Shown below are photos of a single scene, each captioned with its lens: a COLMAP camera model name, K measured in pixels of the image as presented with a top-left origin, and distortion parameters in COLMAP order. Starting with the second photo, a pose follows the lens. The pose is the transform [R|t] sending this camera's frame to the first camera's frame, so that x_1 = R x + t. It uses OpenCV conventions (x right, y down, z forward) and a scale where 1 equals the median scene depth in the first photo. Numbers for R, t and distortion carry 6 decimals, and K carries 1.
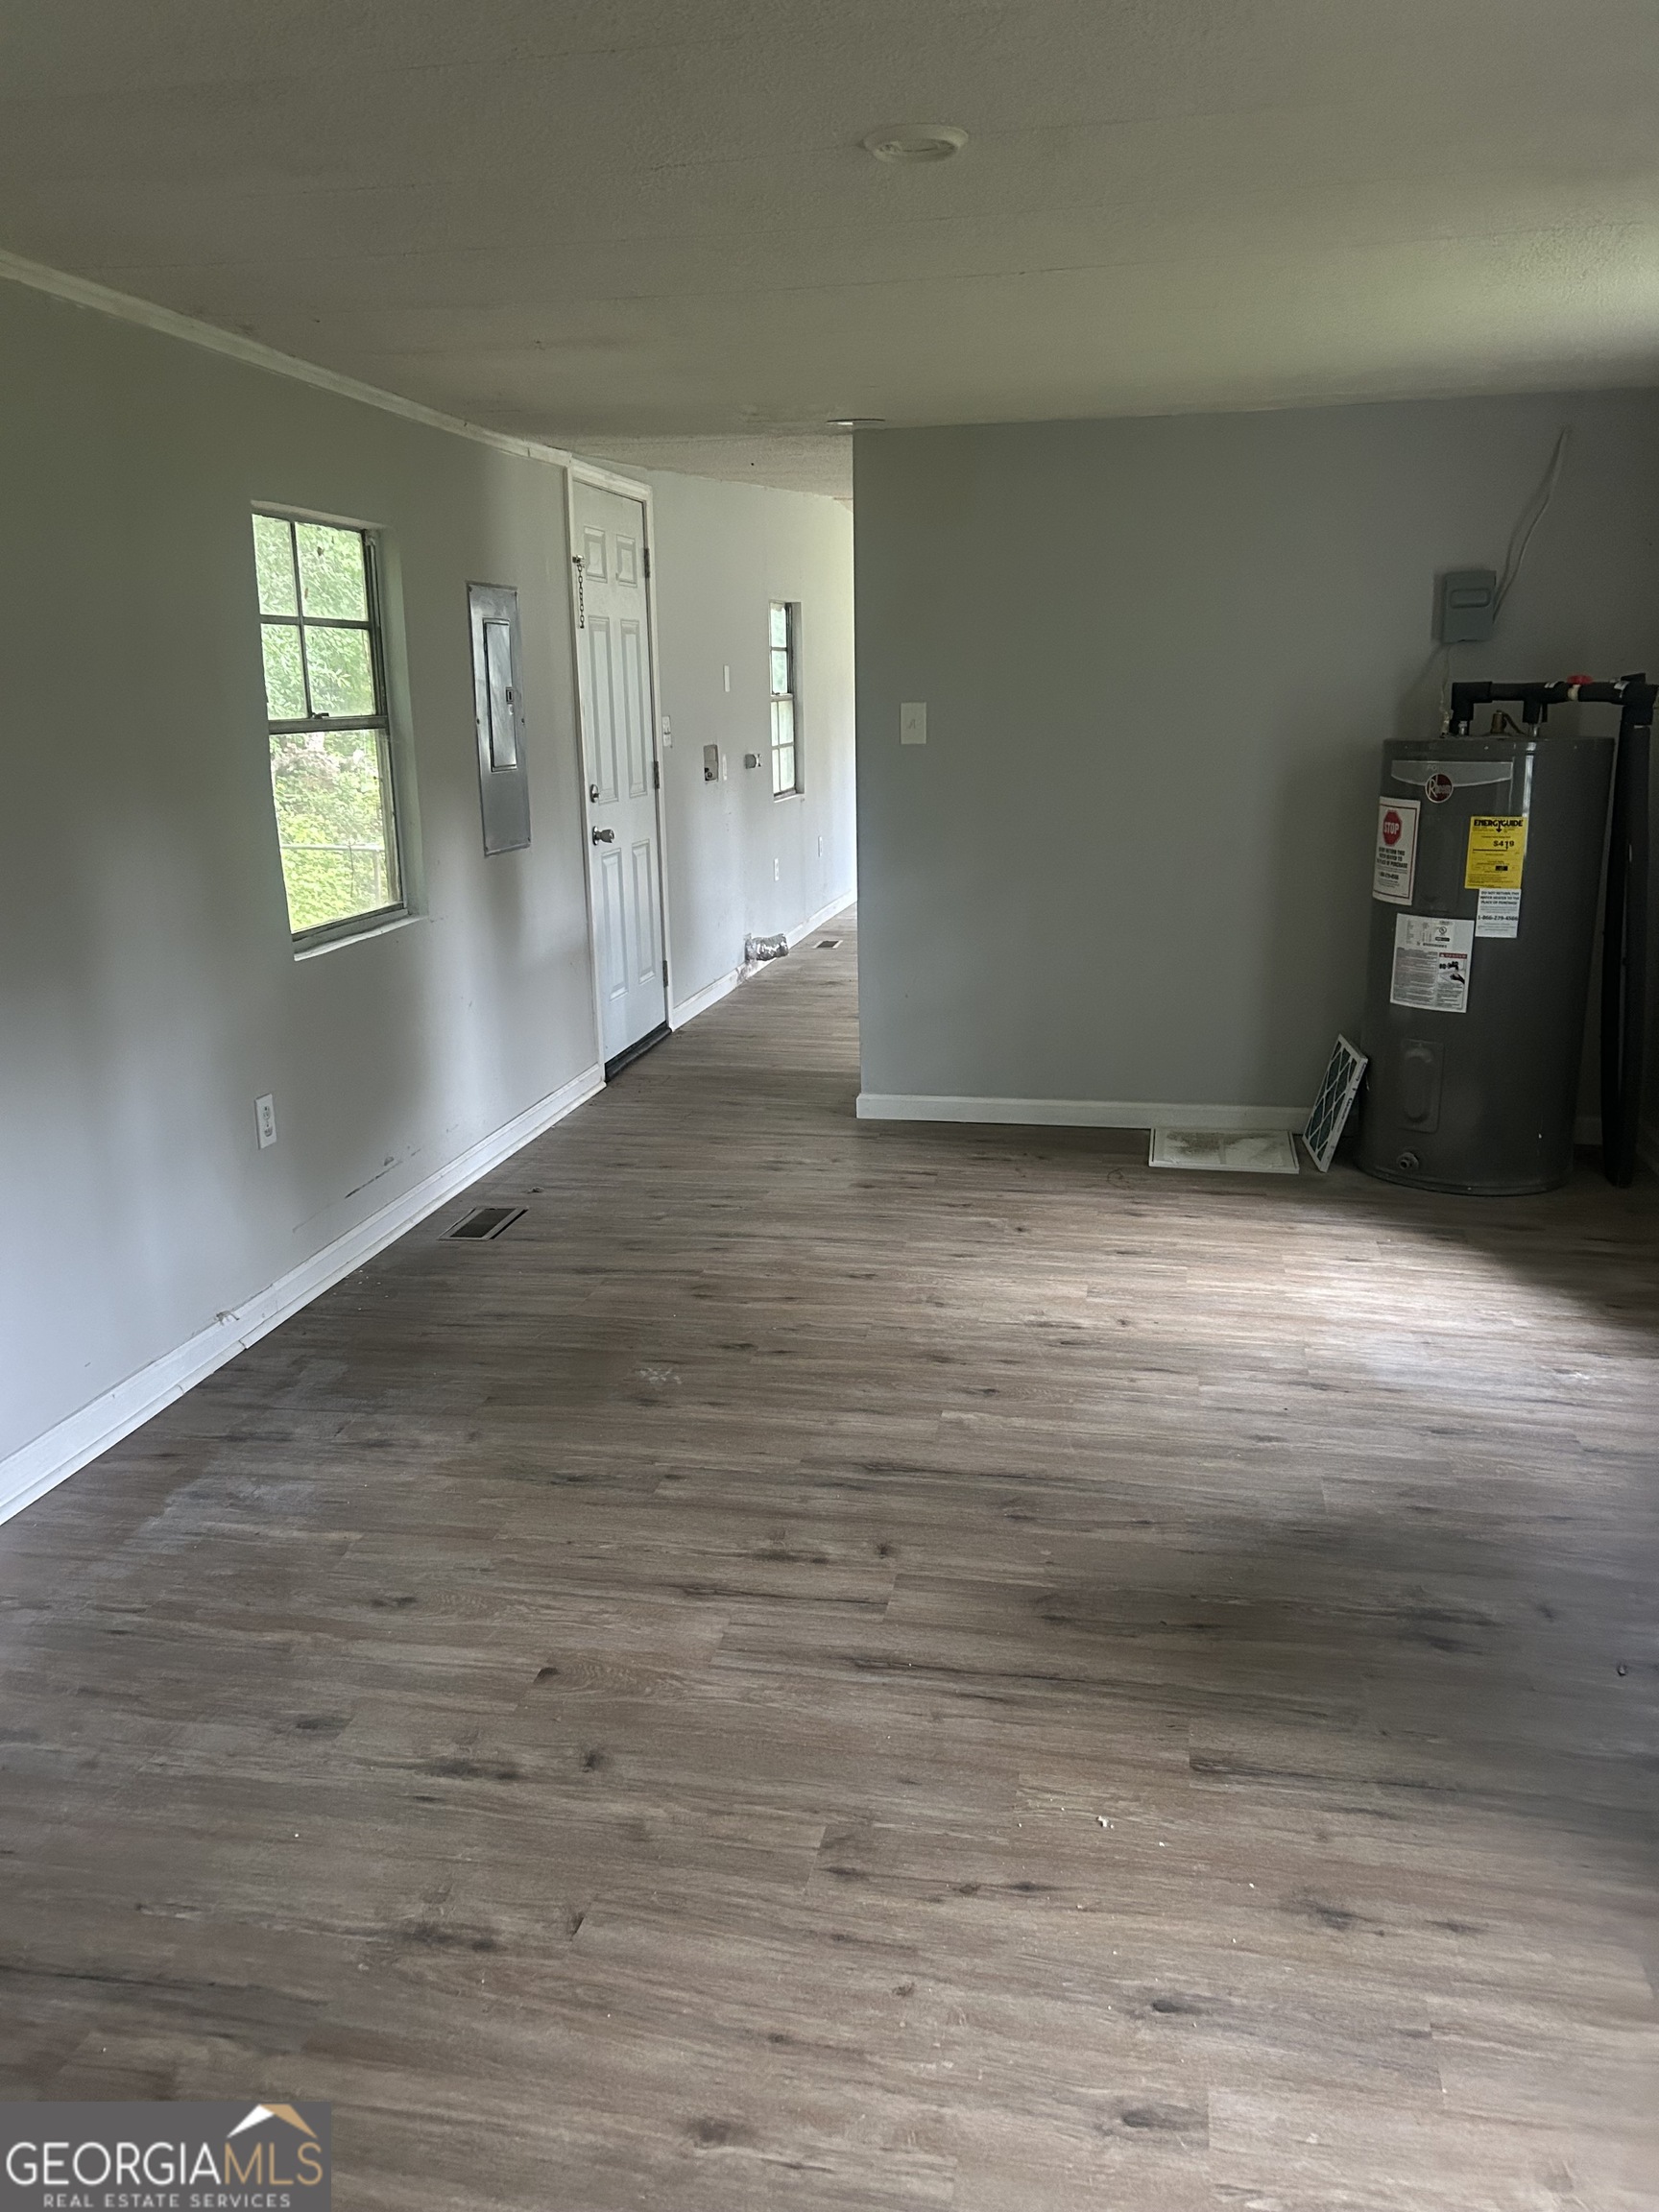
lens RADIAL K [[1655.3, 0, 828.5], [0, 1655.3, 1109.1], [0, 0, 1]] dist [0.037362, -0.006129]
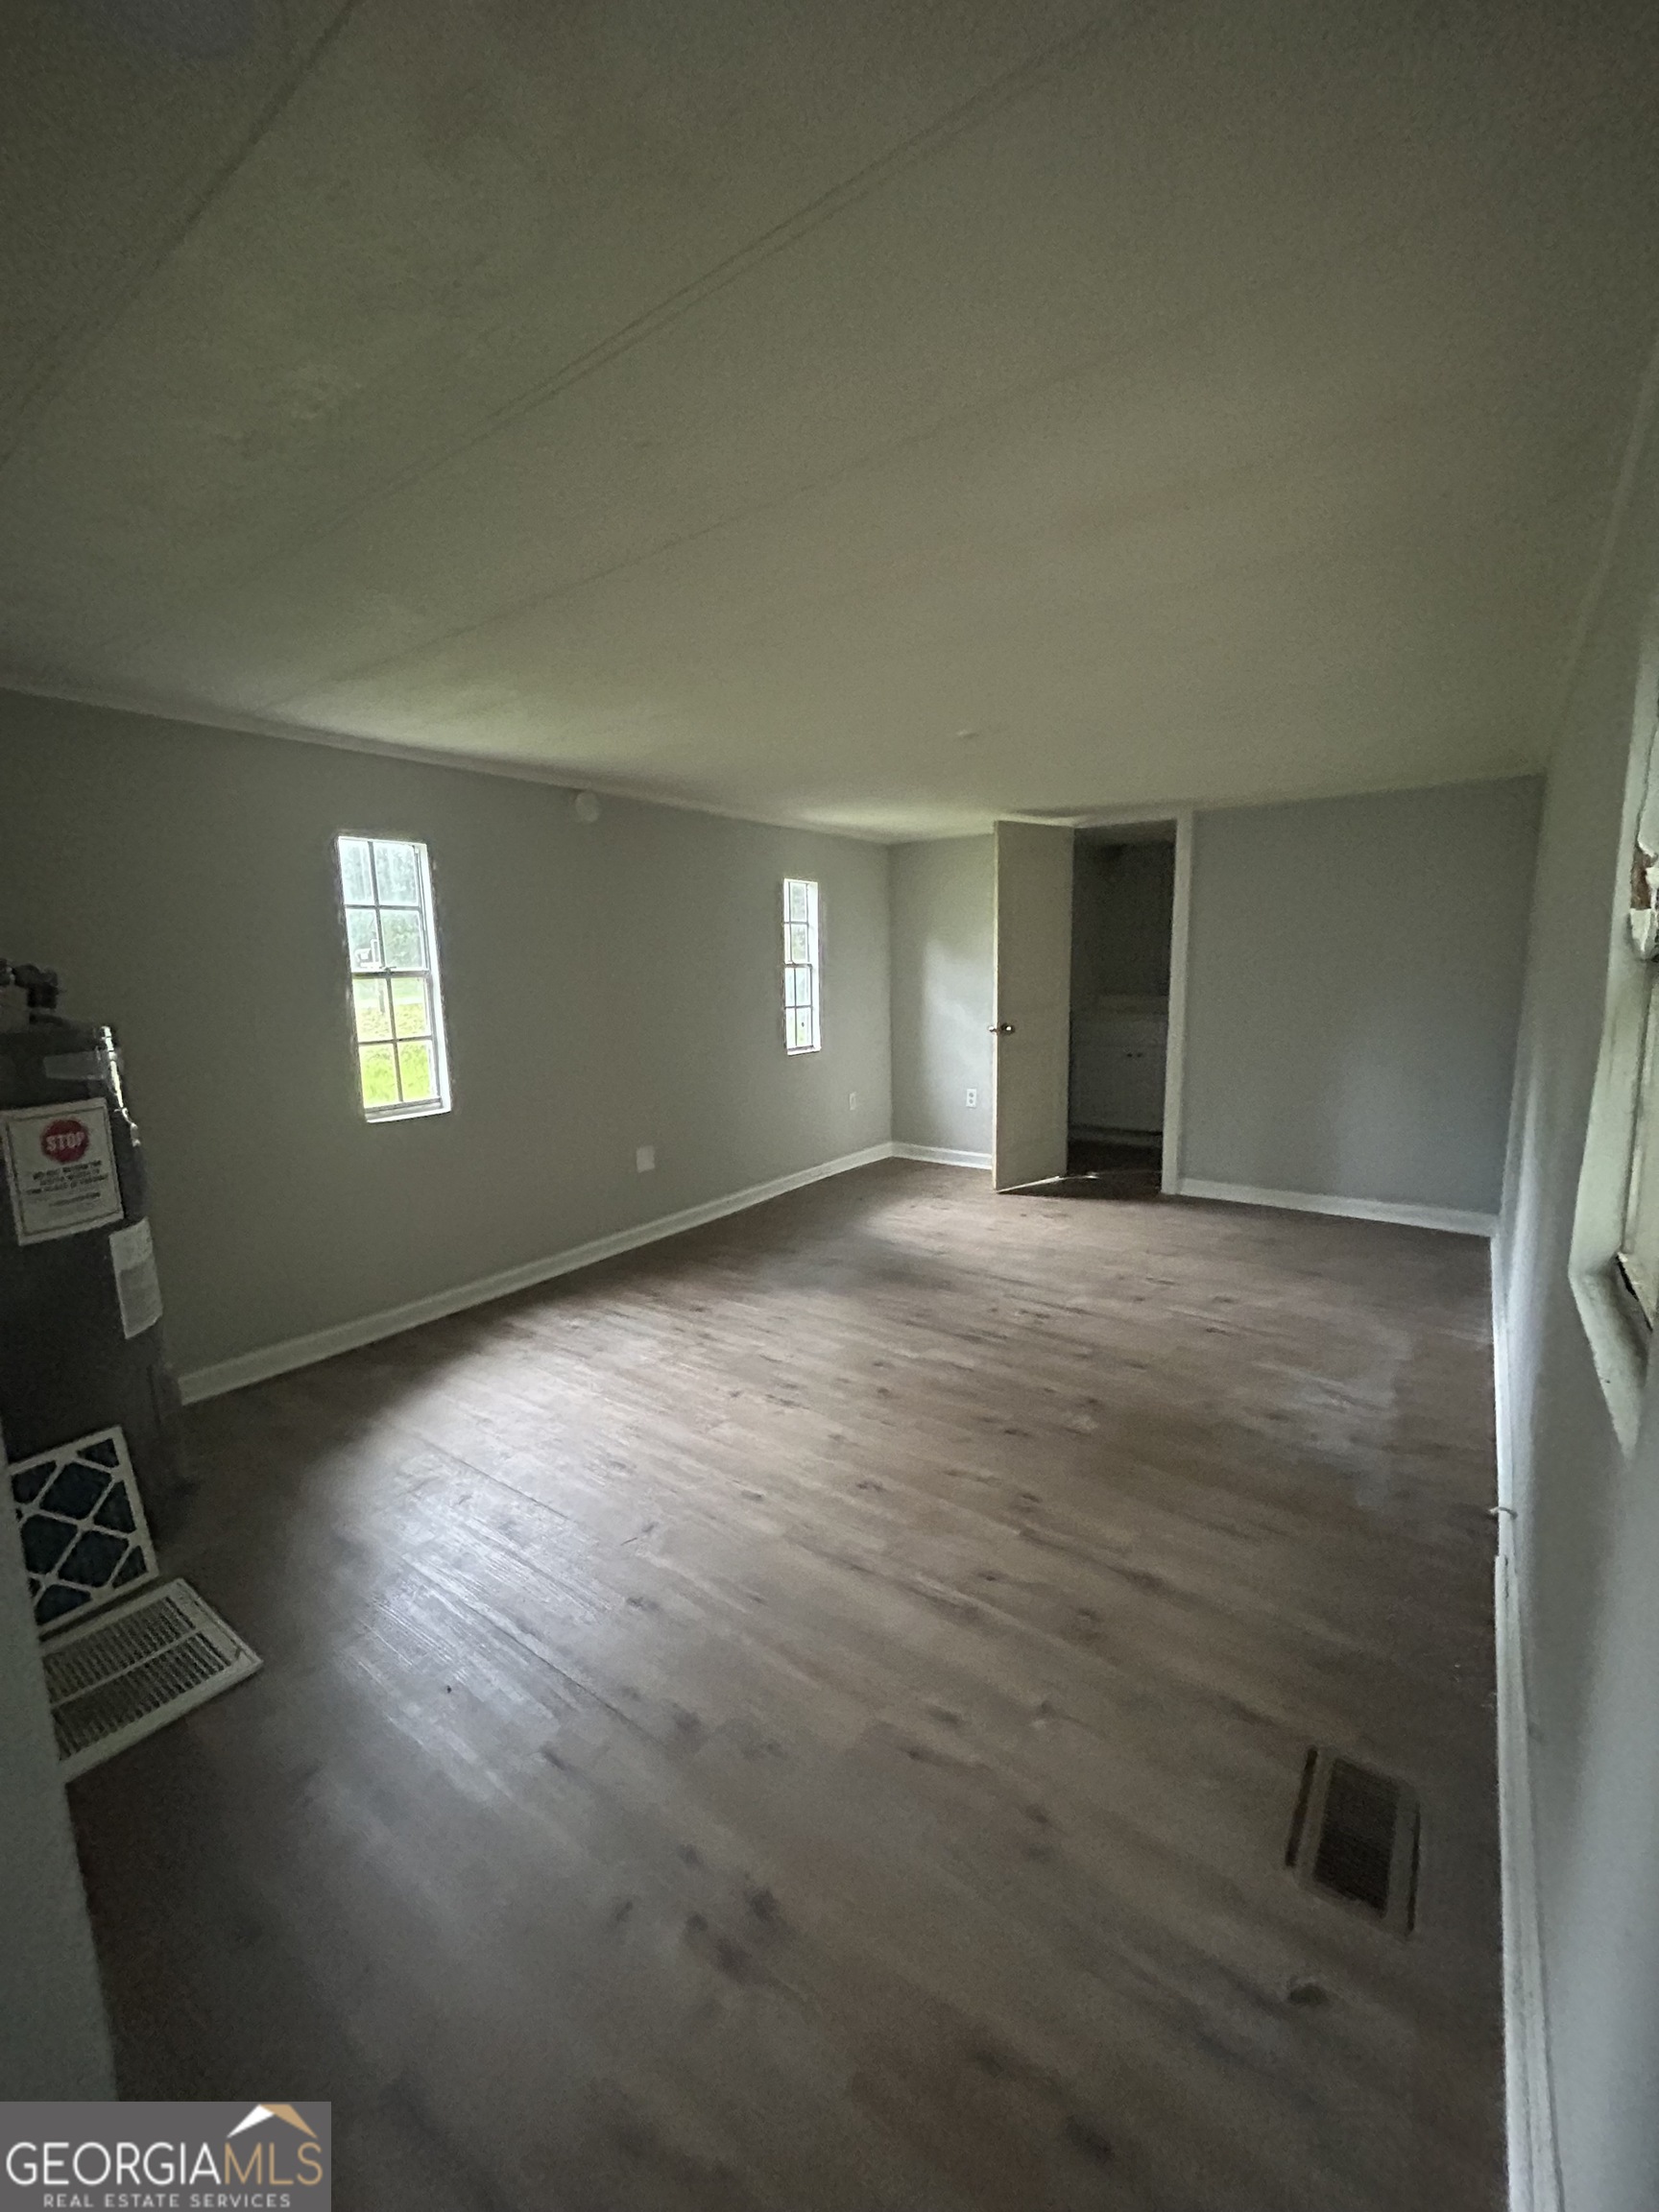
lens RADIAL K [[898.0, 0, 826.6], [0, 898.0, 1105.6], [0, 0, 1]] dist [0.001694, 0.000435]
pose [[-0.907133, -0.031031, 0.419698, -0.213844], [0.136964, 0.921216, 0.364144, -0.382693], [-0.397933, 0.387811, -0.831416, 1.592199]]
